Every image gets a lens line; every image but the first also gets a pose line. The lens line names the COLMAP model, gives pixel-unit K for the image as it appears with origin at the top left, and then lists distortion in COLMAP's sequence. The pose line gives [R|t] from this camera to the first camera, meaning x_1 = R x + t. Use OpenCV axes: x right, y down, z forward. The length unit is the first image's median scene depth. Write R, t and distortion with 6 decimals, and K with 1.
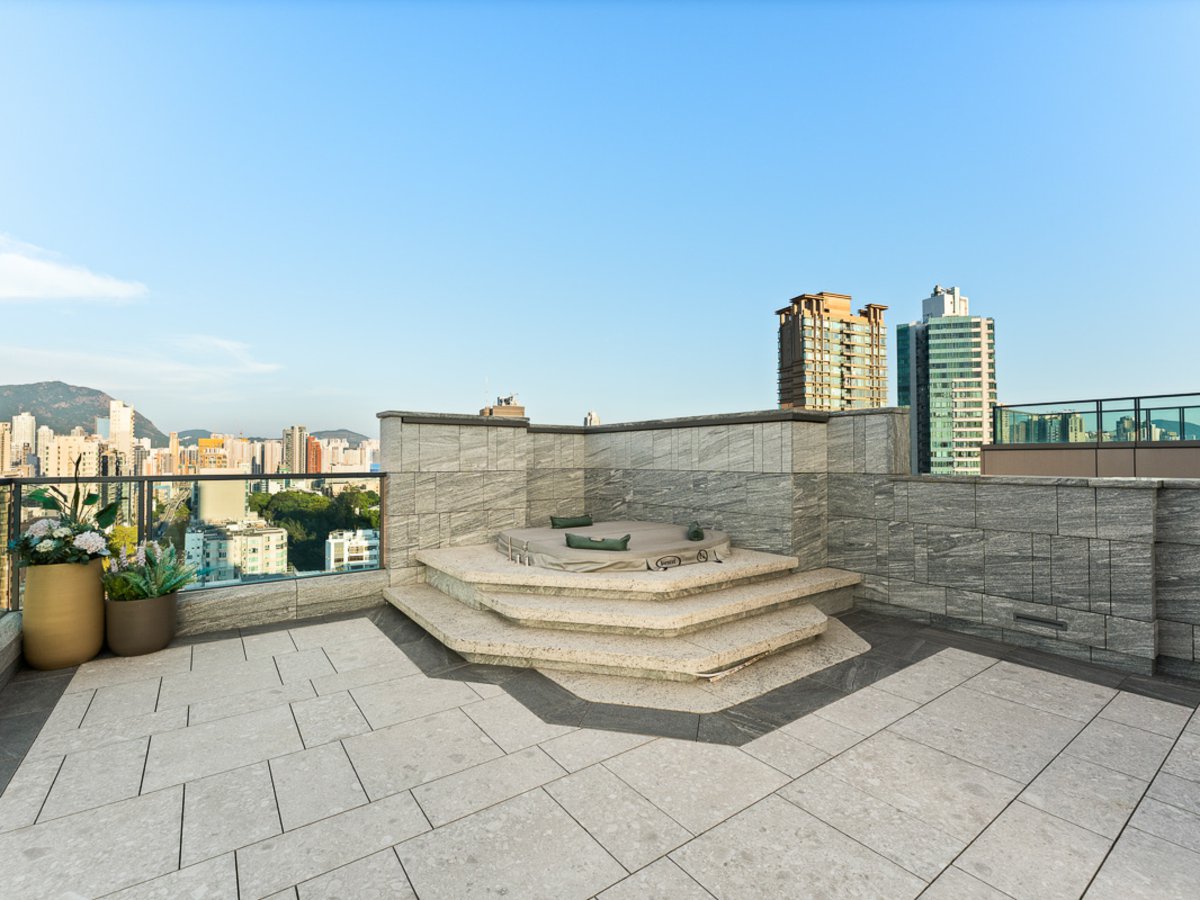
lens RADIAL K [[538.4, 0, 600.0], [0, 538.4, 450.0], [0, 0, 1]] dist [-0.003546, -0.000650]
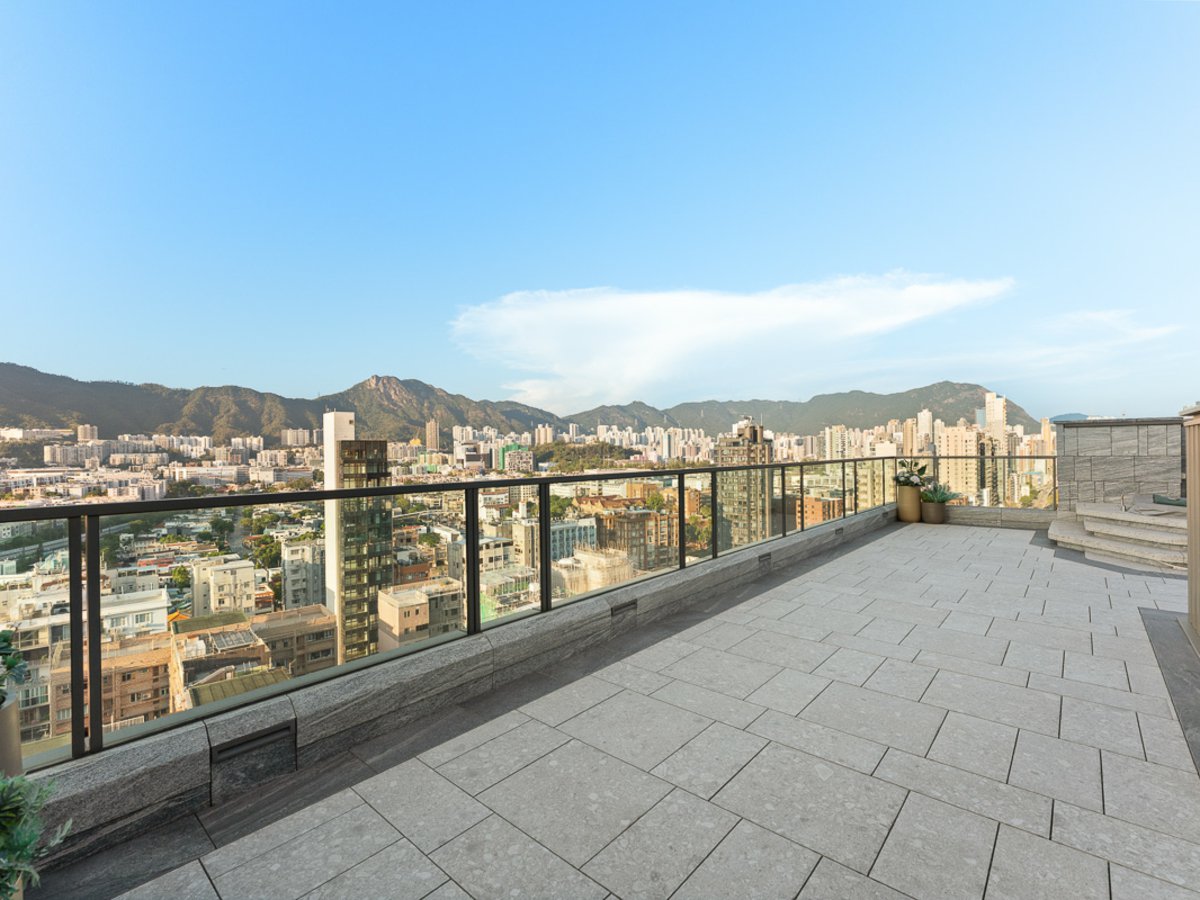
lens RADIAL K [[538.4, 0, 600.0], [0, 538.4, 450.0], [0, 0, 1]] dist [-0.003546, -0.000650]
pose [[0.204083, -0.005558, -0.978938, 0.676066], [0.030793, 0.999526, 0.000745, -0.017175], [0.978469, -0.030296, 0.204157, -0.545988]]
